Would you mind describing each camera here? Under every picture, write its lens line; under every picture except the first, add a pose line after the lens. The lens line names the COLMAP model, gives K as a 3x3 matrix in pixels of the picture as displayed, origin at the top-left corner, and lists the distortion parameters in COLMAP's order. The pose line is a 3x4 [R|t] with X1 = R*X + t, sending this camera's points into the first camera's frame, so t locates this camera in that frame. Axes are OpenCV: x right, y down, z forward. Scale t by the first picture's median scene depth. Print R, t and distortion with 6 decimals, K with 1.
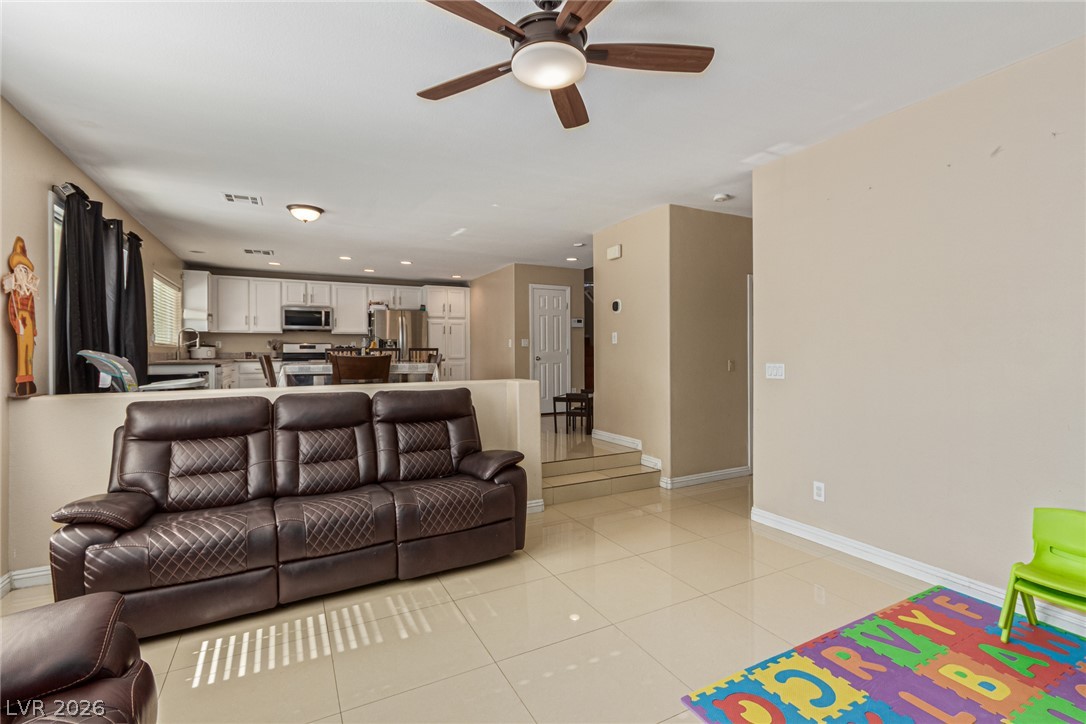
lens RADIAL K [[506.8, 0, 563.5], [0, 506.8, 346.6], [0, 0, 1]] dist [0.001287, -0.001788]
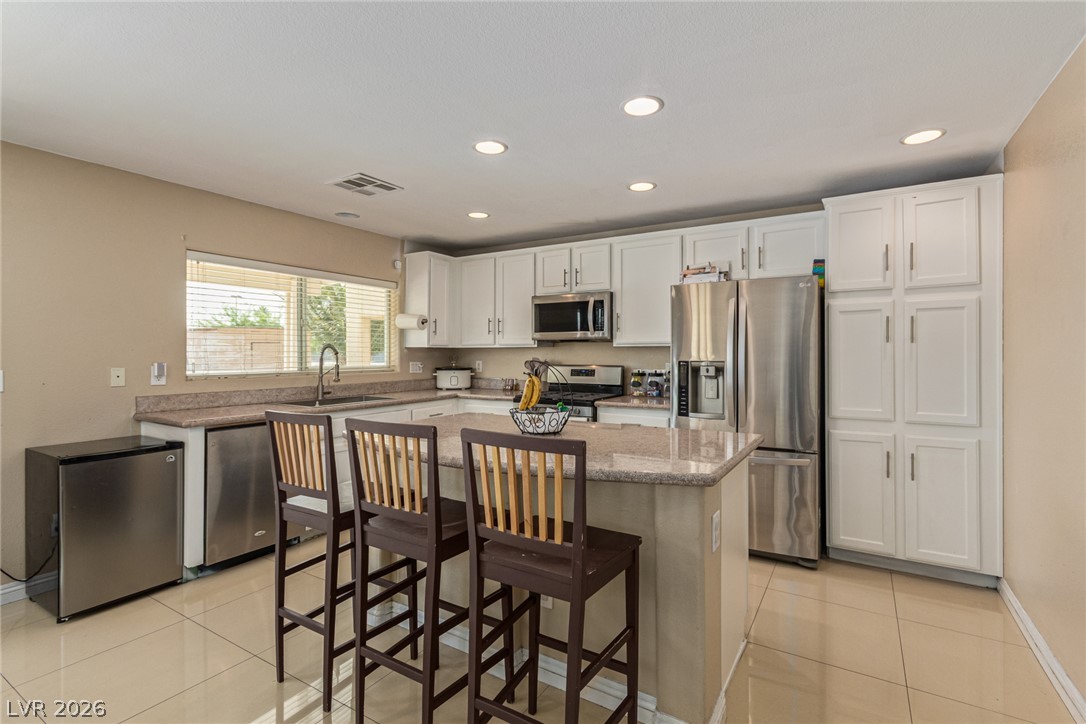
lens RADIAL K [[506.8, 0, 551.6], [0, 506.8, 355.0], [0, 0, 1]] dist [0.001287, -0.001788]
pose [[0.504874, 0.009071, -0.863146, -0.077239], [0.006750, 0.999873, 0.014456, -0.025300], [0.863167, -0.013124, 0.504748, 0.723987]]
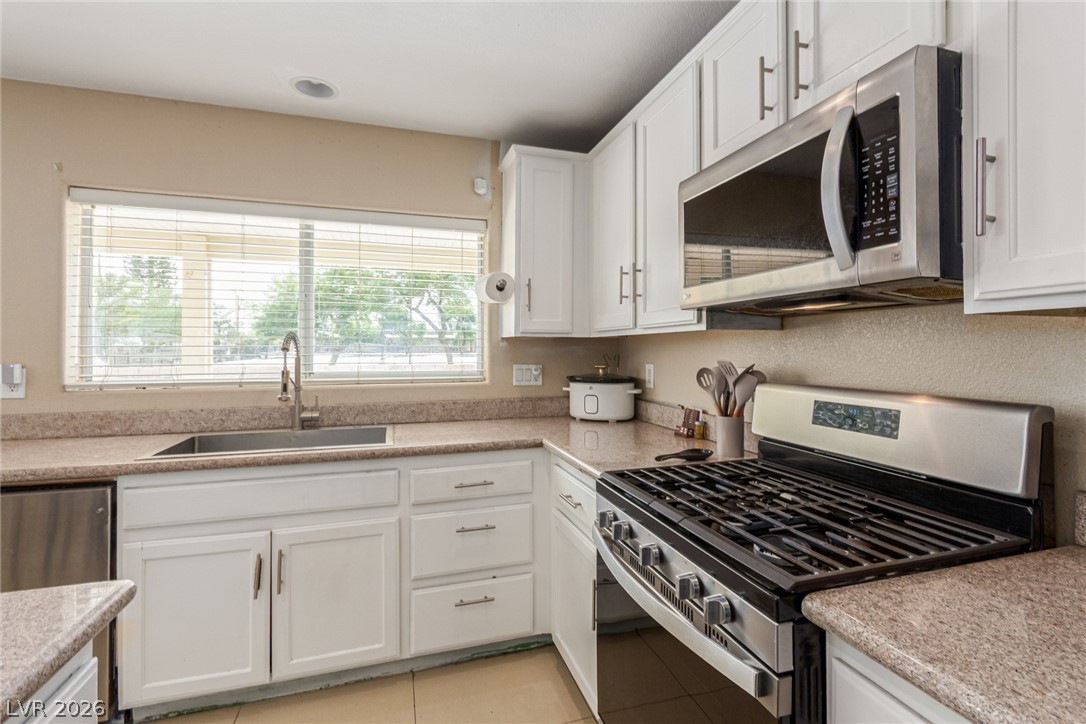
lens RADIAL K [[506.8, 0, 561.5], [0, 506.8, 343.5], [0, 0, 1]] dist [0.001287, -0.001788]
pose [[-0.175104, -0.004612, -0.984539, -0.353480], [0.012723, 0.999895, -0.006947, -0.020718], [0.984468, -0.013742, -0.175027, 0.958916]]
